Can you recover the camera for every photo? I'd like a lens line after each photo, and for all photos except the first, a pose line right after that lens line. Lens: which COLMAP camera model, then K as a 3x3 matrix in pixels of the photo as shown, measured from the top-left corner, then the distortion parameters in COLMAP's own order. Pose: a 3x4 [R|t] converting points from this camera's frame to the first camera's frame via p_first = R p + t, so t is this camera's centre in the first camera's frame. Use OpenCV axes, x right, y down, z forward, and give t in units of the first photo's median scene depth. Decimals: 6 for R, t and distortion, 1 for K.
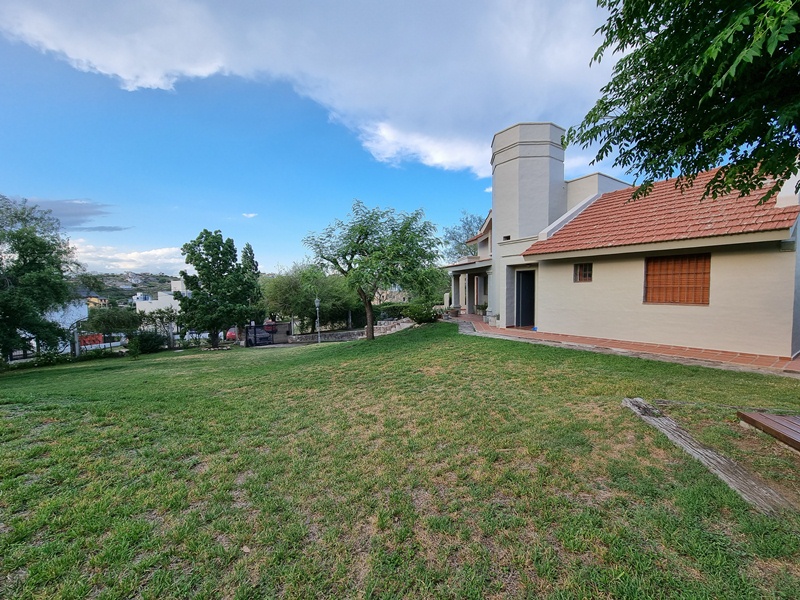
lens RADIAL K [[337.7, 0, 398.2], [0, 337.7, 307.0], [0, 0, 1]] dist [-0.009519, 0.000102]
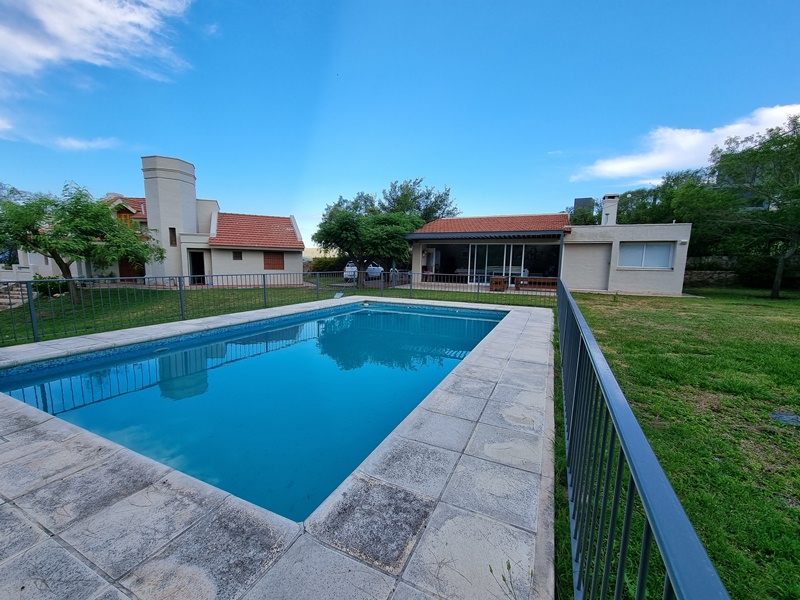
lens RADIAL K [[353.1, 0, 397.2], [0, 353.1, 311.6], [0, 0, 1]] dist [-0.000488, 0.000338]
pose [[0.095769, -0.148894, 0.984205, -1.253692], [0.026218, 0.988784, 0.147036, -0.041296], [-0.995058, 0.011722, 0.098598, -0.190942]]
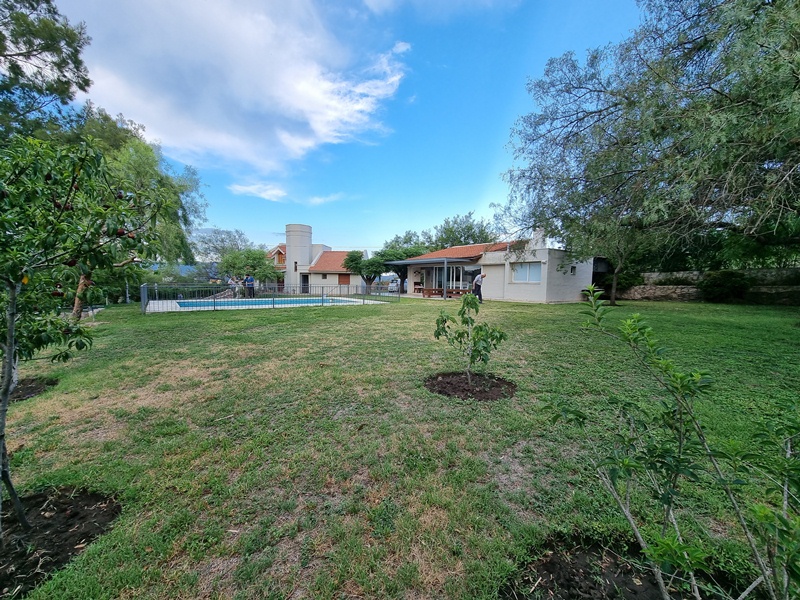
lens RADIAL K [[346.0, 0, 406.3], [0, 346.0, 312.1], [0, 0, 1]] dist [0.013517, -0.000158]
pose [[0.566474, -0.083826, 0.819805, -1.616284], [0.030491, 0.996264, 0.080801, 0.005589], [-0.823515, -0.020775, 0.566913, -1.480813]]
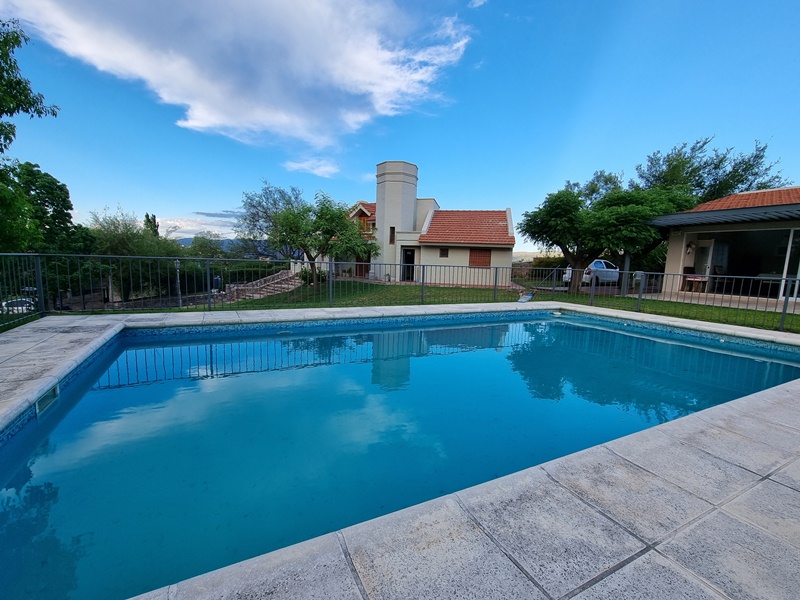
lens RADIAL K [[366.6, 0, 398.0], [0, 366.6, 306.8], [0, 0, 1]] dist [-0.002100, 0.000125]
pose [[0.691523, -0.074418, 0.718511, -0.994551], [0.003192, 0.994984, 0.099981, 0.000768], [-0.722347, -0.066845, 0.688292, -0.291931]]
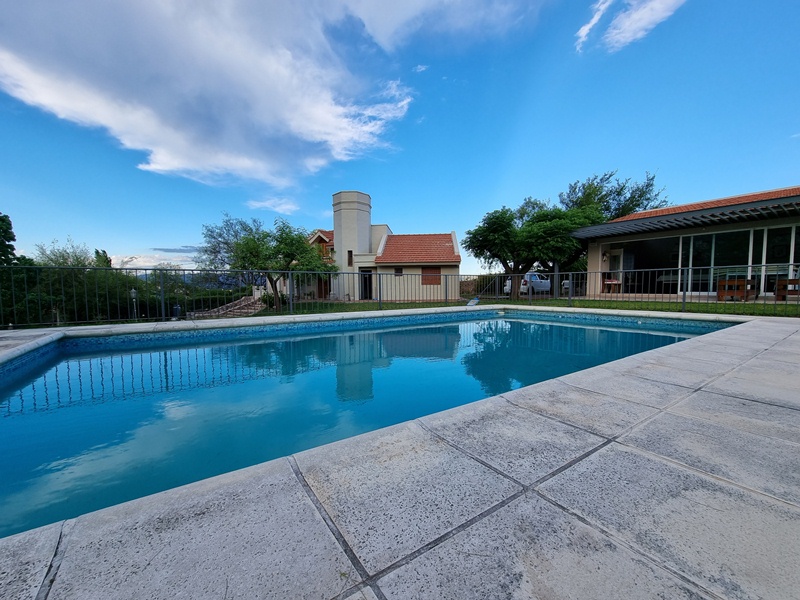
lens RADIAL K [[337.7, 0, 398.2], [0, 337.7, 307.0], [0, 0, 1]] dist [-0.009519, 0.000102]
pose [[0.600053, -0.047351, 0.798558, -0.982282], [0.042063, 0.998733, 0.027613, 0.052328], [-0.798853, 0.017021, 0.601285, -0.283942]]
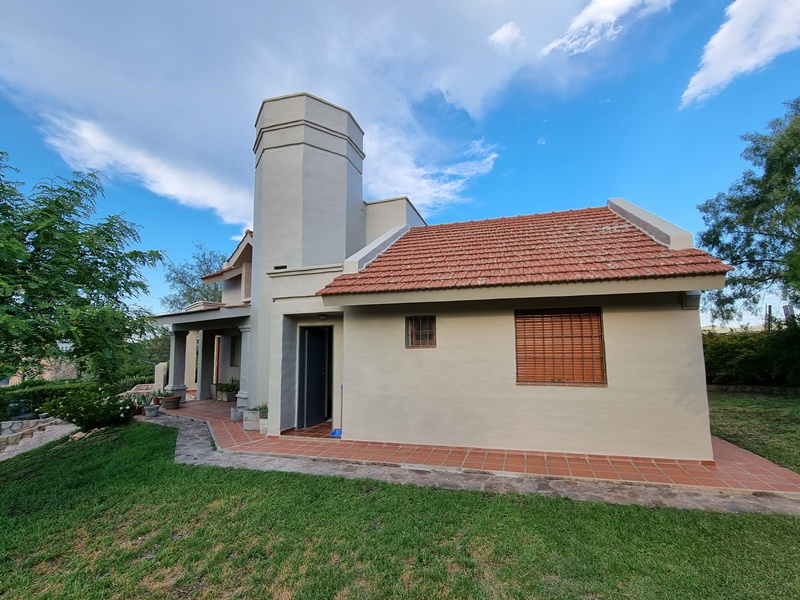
lens RADIAL K [[366.6, 0, 398.0], [0, 366.6, 306.8], [0, 0, 1]] dist [-0.002100, 0.000125]
pose [[0.772746, 0.075509, 0.630208, 0.086406], [0.034813, 0.986362, -0.160869, -0.032967], [-0.633760, 0.146250, 0.759578, 0.405596]]
